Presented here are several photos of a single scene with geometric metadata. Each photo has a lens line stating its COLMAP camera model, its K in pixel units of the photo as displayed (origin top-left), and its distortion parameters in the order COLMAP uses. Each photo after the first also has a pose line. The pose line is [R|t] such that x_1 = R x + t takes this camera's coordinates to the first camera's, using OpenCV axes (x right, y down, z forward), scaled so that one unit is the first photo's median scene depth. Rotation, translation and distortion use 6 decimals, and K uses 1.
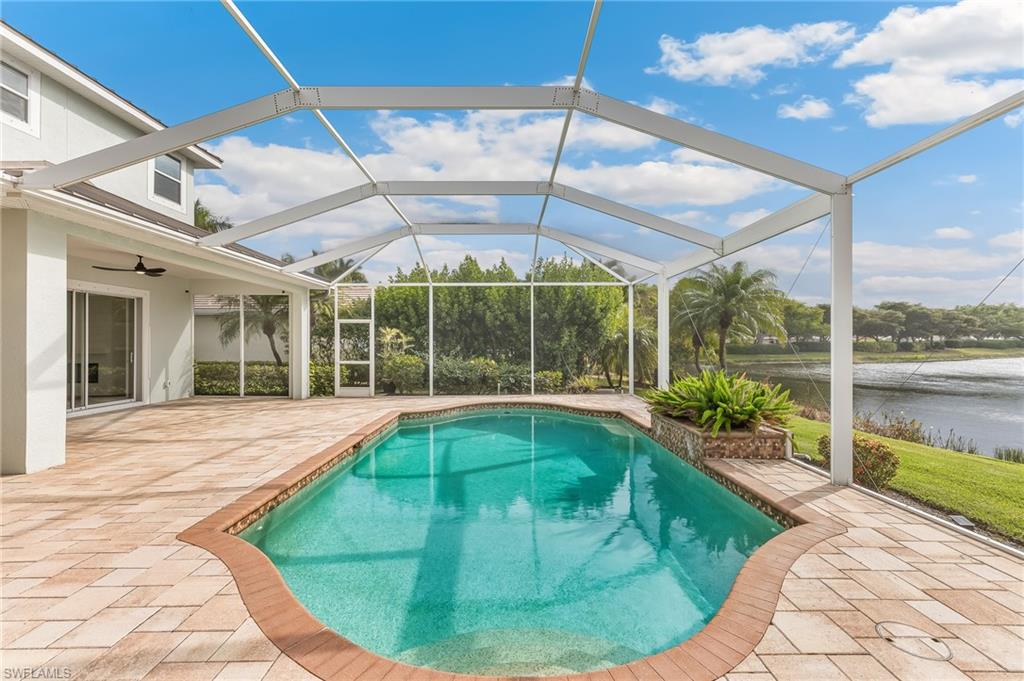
lens RADIAL K [[429.0, 0, 511.5], [0, 429.0, 342.0], [0, 0, 1]] dist [-0.004565, 0.001029]
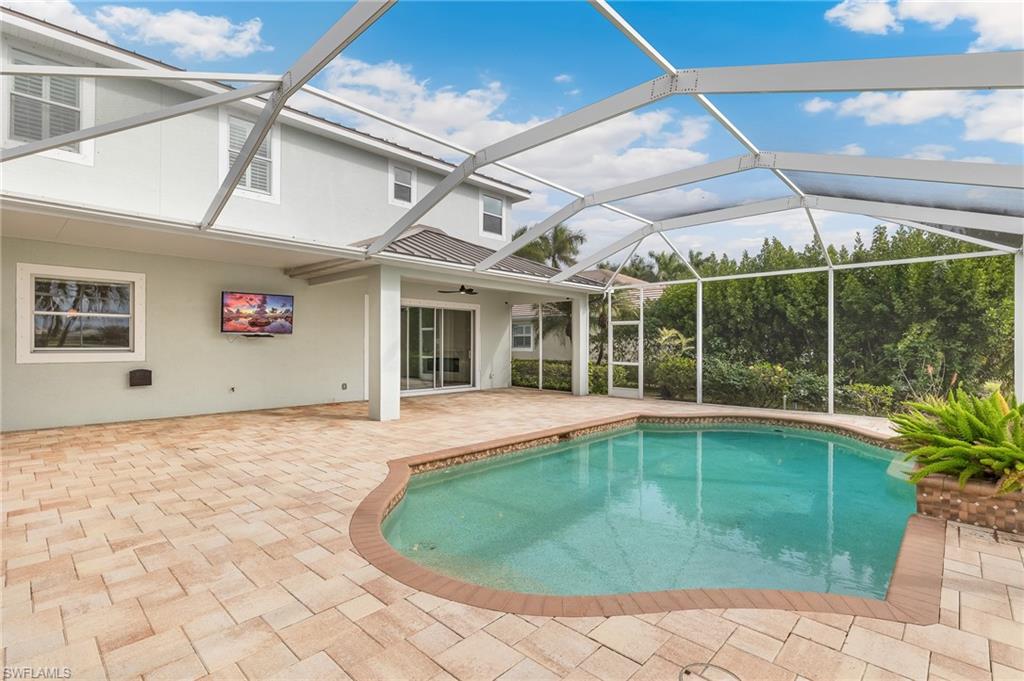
lens RADIAL K [[481.9, 0, 517.9], [0, 481.9, 343.0], [0, 0, 1]] dist [-0.010119, 0.000712]
pose [[0.720824, 0.002466, -0.693114, 0.242433], [-0.002898, 0.999996, 0.000544, -0.000772], [0.693112, 0.001617, 0.720828, 0.002426]]
